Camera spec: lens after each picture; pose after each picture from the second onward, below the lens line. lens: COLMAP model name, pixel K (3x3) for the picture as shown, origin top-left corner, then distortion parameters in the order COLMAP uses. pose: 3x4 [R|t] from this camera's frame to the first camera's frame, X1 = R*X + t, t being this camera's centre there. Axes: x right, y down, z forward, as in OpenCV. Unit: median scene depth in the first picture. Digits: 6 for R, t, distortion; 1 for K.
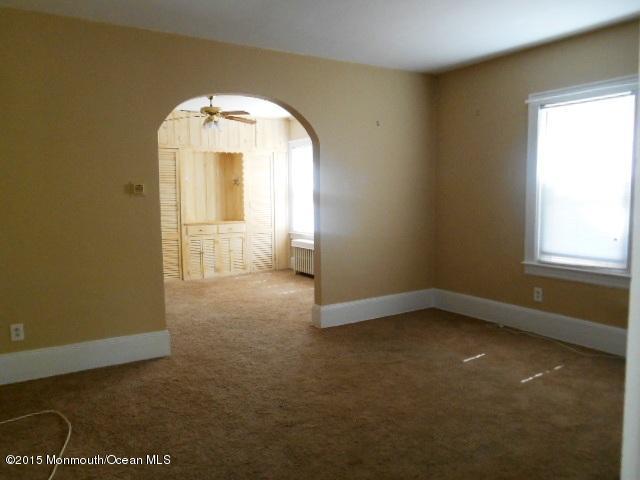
lens RADIAL K [[496.0, 0, 320.0], [0, 496.0, 240.0], [0, 0, 1]] dist [-0.011192, -0.003567]
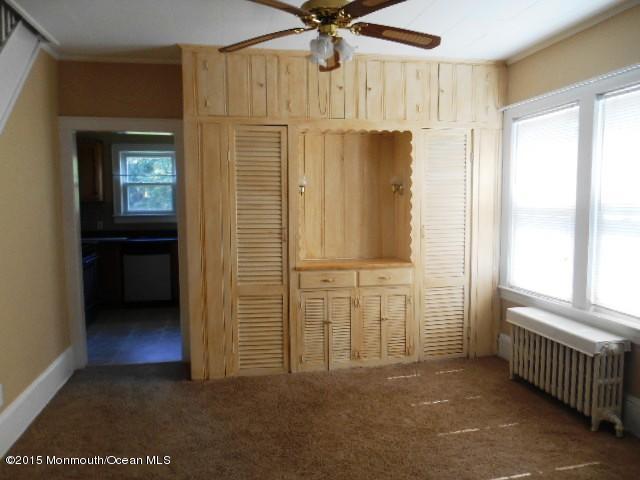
lens RADIAL K [[496.0, 0, 320.0], [0, 496.0, 240.0], [0, 0, 1]] dist [-0.011192, -0.003567]
pose [[0.933869, 0.033153, -0.356074, -0.058266], [-0.035389, 0.999374, 0.000234, -0.060025], [0.355859, 0.012382, 0.934458, 0.488043]]
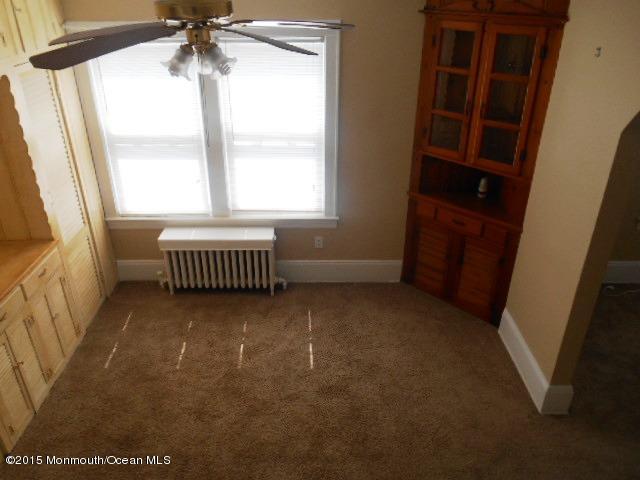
lens RADIAL K [[496.0, 0, 320.0], [0, 496.0, 240.0], [0, 0, 1]] dist [-0.011192, -0.003567]
pose [[0.533909, -0.386927, 0.751817, -0.352891], [0.071976, 0.906724, 0.415536, -0.200009], [-0.842473, -0.167746, 0.511957, 0.603028]]
